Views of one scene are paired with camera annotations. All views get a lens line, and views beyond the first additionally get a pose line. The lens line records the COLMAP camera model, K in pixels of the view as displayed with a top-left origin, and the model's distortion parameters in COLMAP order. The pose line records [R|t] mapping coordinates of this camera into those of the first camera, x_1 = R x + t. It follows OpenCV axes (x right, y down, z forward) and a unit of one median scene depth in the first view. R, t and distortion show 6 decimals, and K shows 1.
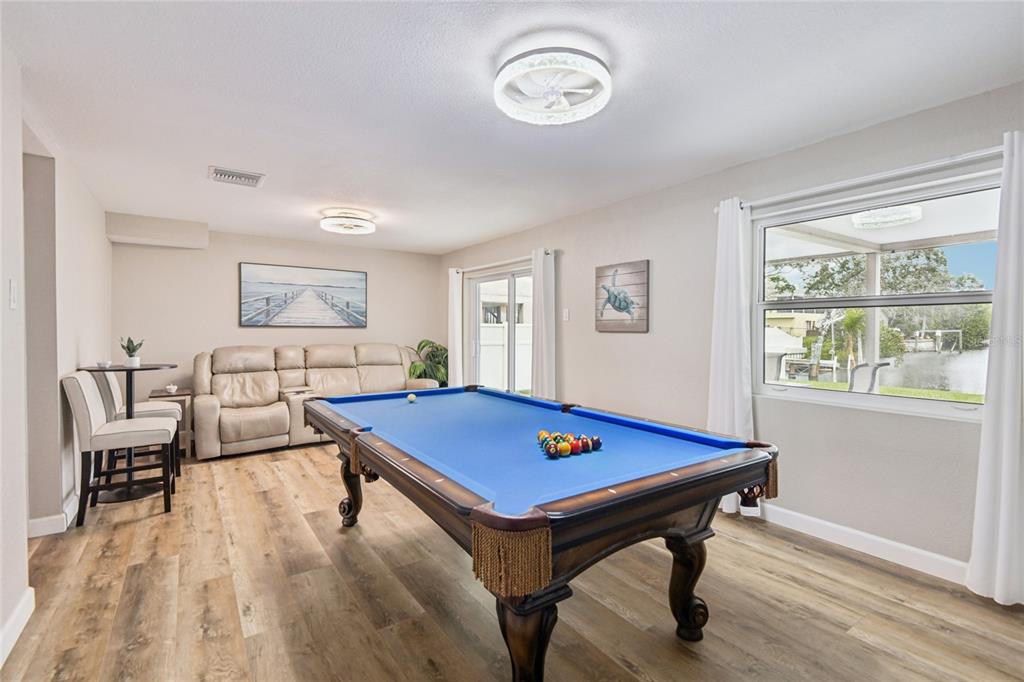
lens RADIAL K [[470.6, 0, 514.3], [0, 470.6, 331.2], [0, 0, 1]] dist [-0.001890, -0.000897]
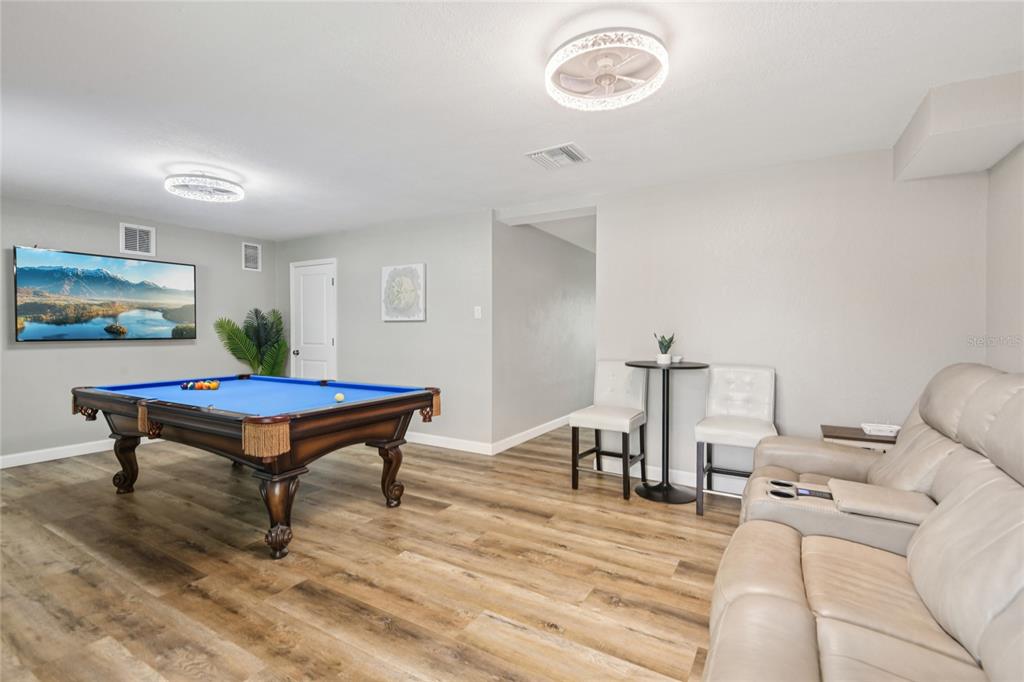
lens RADIAL K [[470.6, 0, 514.3], [0, 470.6, 331.2], [0, 0, 1]] dist [-0.001890, -0.000897]
pose [[-0.907454, 0.002716, -0.420142, -0.139237], [-0.002169, 0.999935, 0.011150, -0.001458], [0.420145, 0.011029, -0.907390, 1.964281]]
